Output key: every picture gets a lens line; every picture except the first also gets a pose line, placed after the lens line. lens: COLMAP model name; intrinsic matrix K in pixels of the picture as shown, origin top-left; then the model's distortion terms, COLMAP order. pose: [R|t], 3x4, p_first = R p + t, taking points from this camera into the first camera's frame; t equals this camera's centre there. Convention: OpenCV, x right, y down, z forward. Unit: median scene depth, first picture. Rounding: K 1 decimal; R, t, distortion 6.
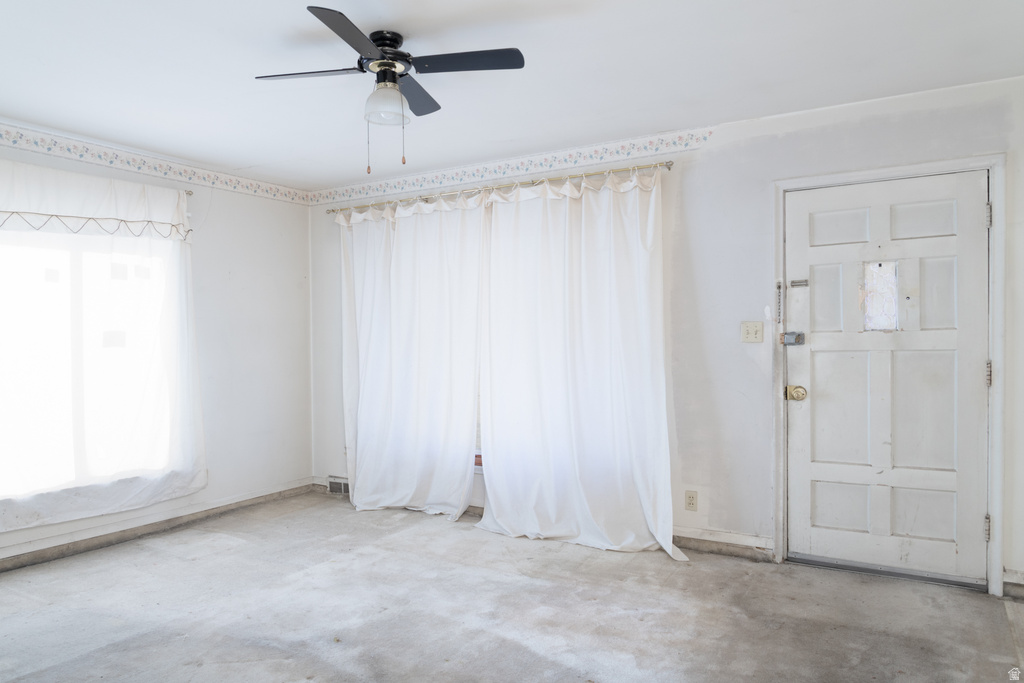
lens RADIAL K [[701.7, 0, 500.6], [0, 701.7, 332.5], [0, 0, 1]] dist [0.001431, -0.024648]
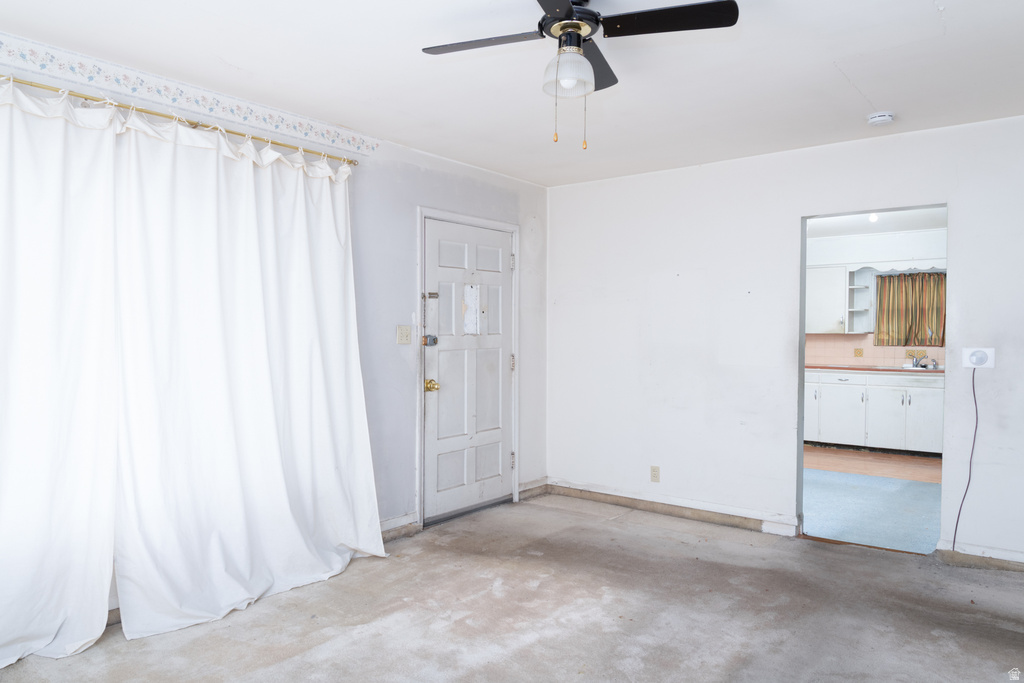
lens RADIAL K [[678.4, 0, 512.0], [0, 678.4, 362.1], [0, 0, 1]] dist [-0.005813, -0.005986]
pose [[0.119540, -0.015145, 0.992714, -0.731445], [0.021664, 0.999685, 0.012642, 0.034183], [-0.992593, 0.019995, 0.119830, 0.725160]]
